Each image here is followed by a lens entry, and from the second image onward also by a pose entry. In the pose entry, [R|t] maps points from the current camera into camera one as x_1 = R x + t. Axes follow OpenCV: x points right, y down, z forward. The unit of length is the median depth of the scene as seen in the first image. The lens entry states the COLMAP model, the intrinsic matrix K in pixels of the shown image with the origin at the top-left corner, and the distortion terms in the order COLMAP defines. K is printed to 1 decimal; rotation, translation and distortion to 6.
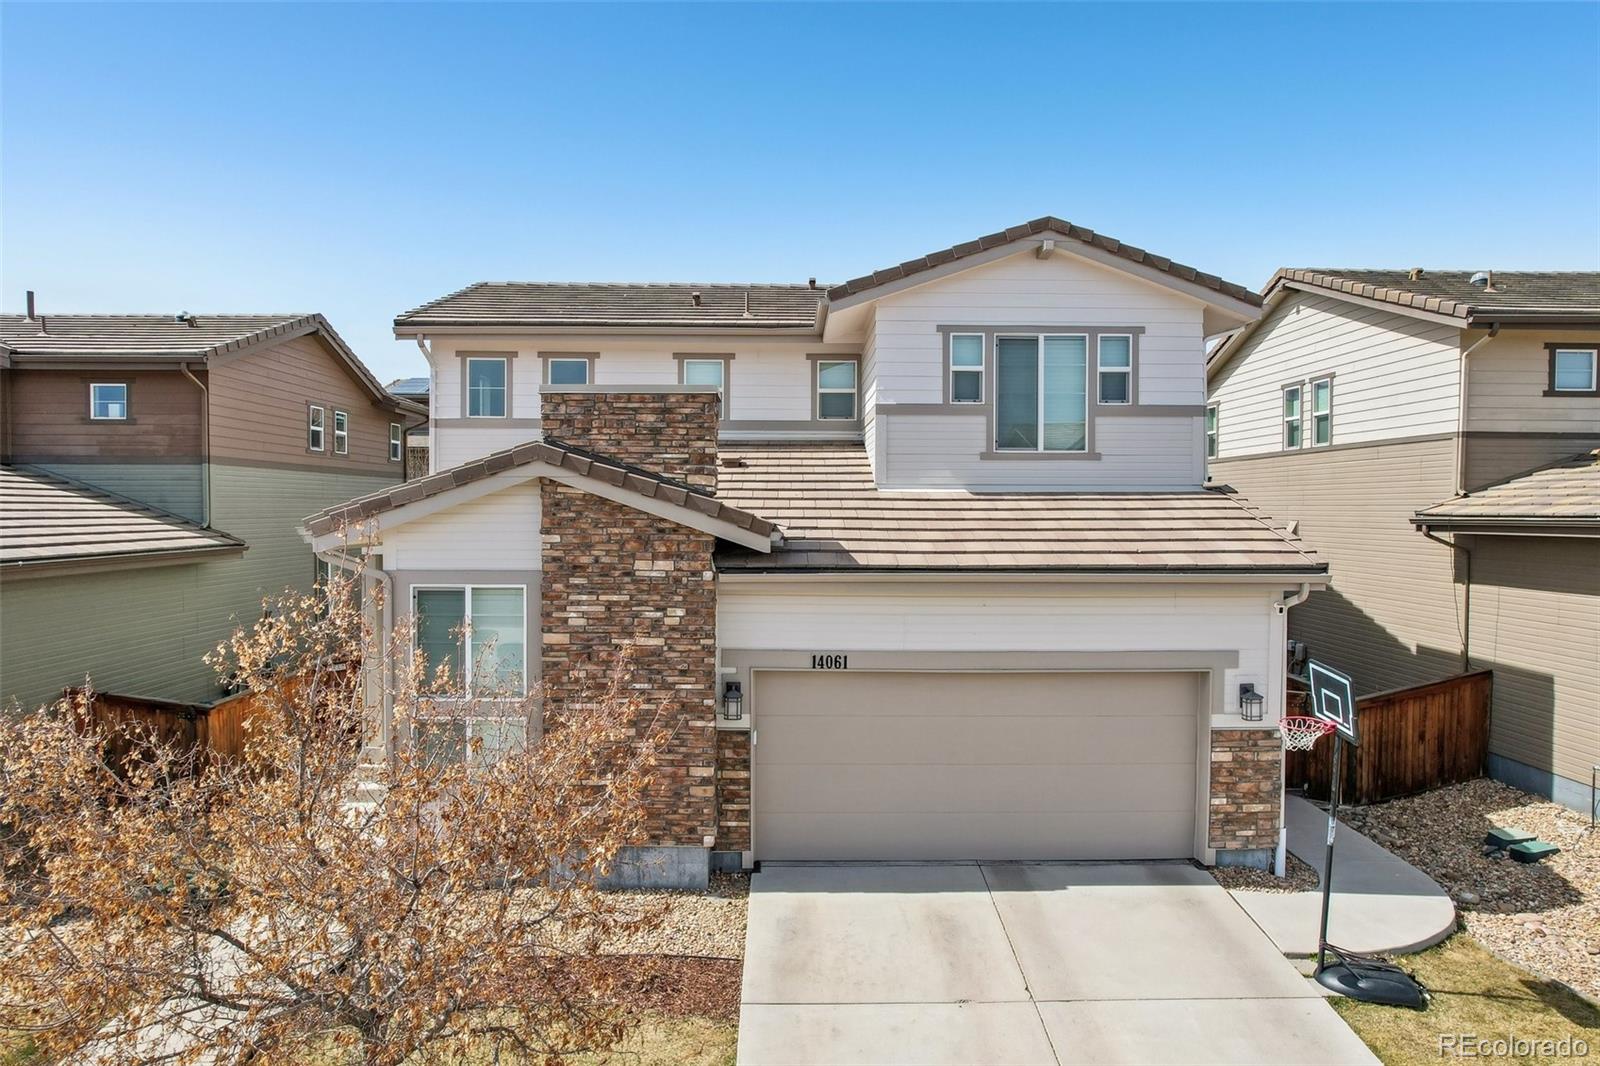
lens RADIAL K [[1027.9, 0, 796.9], [0, 1027.9, 536.8], [0, 0, 1]] dist [-0.031322, 0.016828]
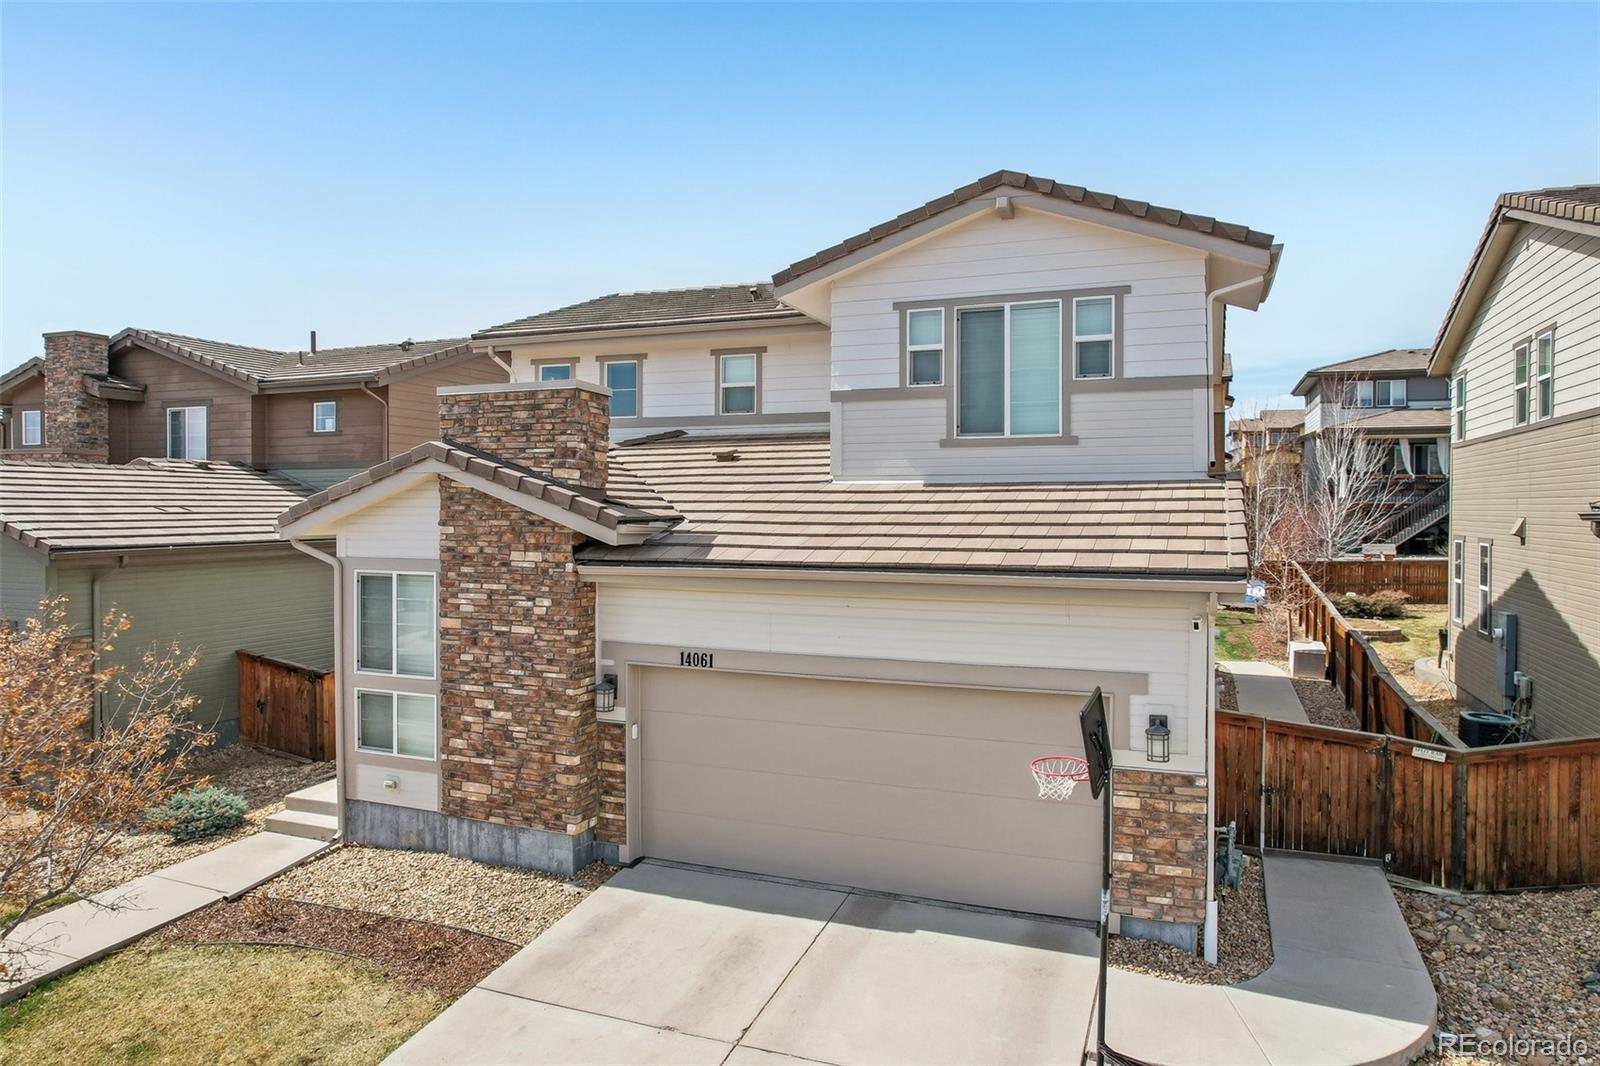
lens RADIAL K [[1027.9, 0, 794.8], [0, 1027.9, 523.9], [0, 0, 1]] dist [-0.031322, 0.016828]
pose [[0.923923, 0.004118, -0.382557, 0.419561], [-0.008847, 0.999905, -0.010603, 0.002937], [0.382476, 0.013181, 0.923871, 0.120950]]
